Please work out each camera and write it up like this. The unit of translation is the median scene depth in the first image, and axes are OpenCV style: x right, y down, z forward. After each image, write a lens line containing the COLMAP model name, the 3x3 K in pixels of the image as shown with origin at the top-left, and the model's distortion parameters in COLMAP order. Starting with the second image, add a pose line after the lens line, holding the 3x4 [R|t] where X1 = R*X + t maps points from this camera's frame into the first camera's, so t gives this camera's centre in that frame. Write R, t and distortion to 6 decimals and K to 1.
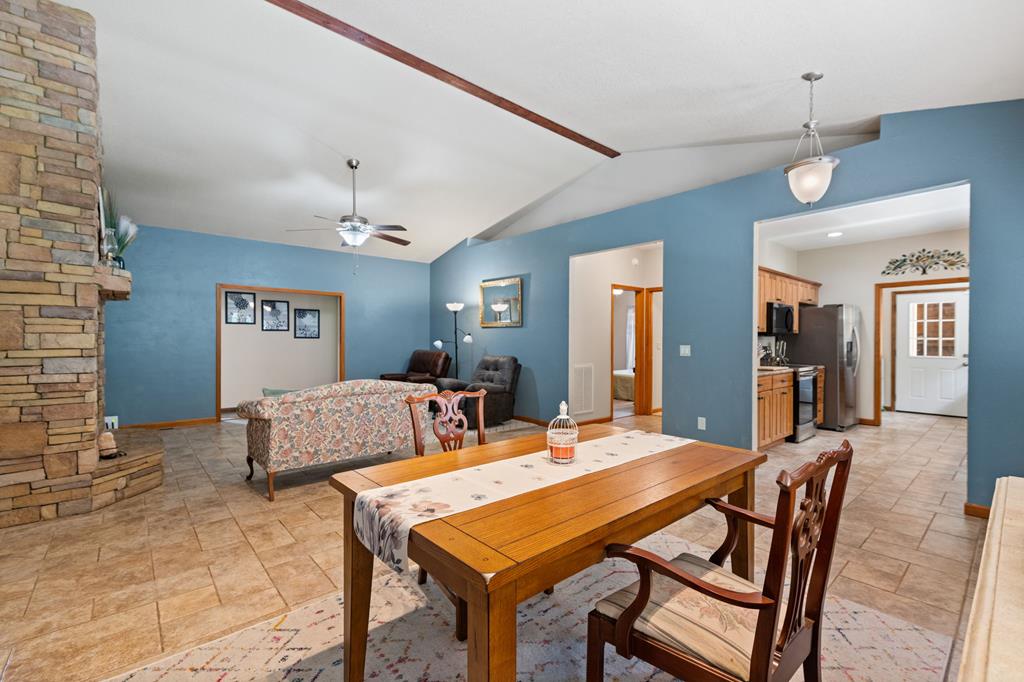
lens RADIAL K [[447.2, 0, 505.7], [0, 447.2, 343.8], [0, 0, 1]] dist [0.006198, -0.002840]
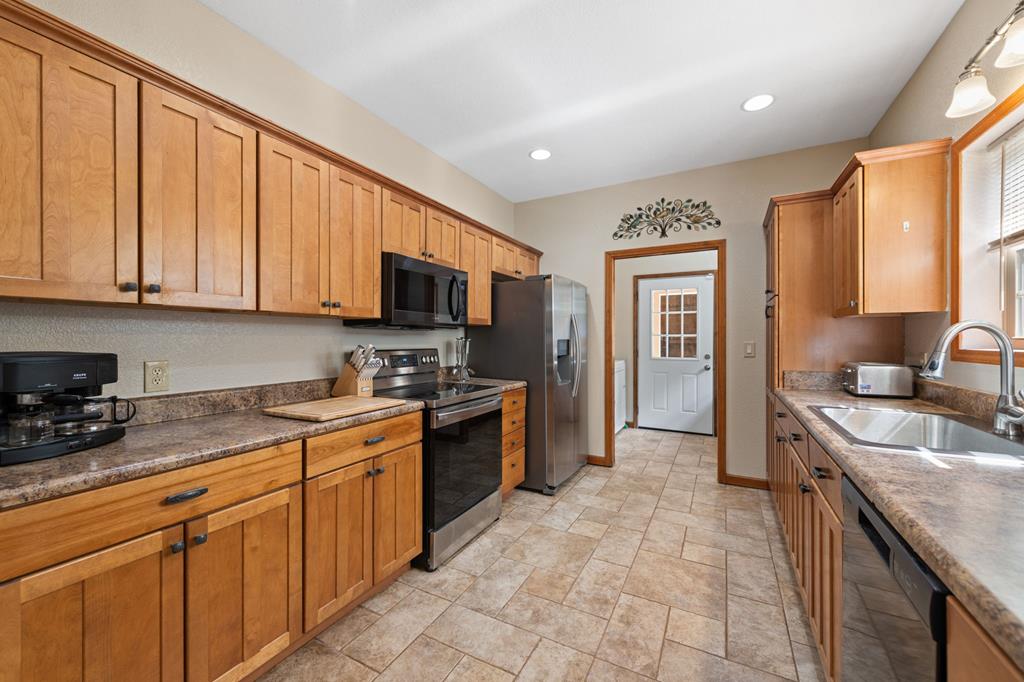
lens RADIAL K [[401.0, 0, 507.4], [0, 401.0, 338.1], [0, 0, 1]] dist [0.009525, -0.003594]
pose [[0.935457, -0.000451, 0.353439, 0.491871], [0.002932, 0.999975, -0.006483, -0.003009], [-0.353427, 0.007100, 0.935435, 0.511299]]
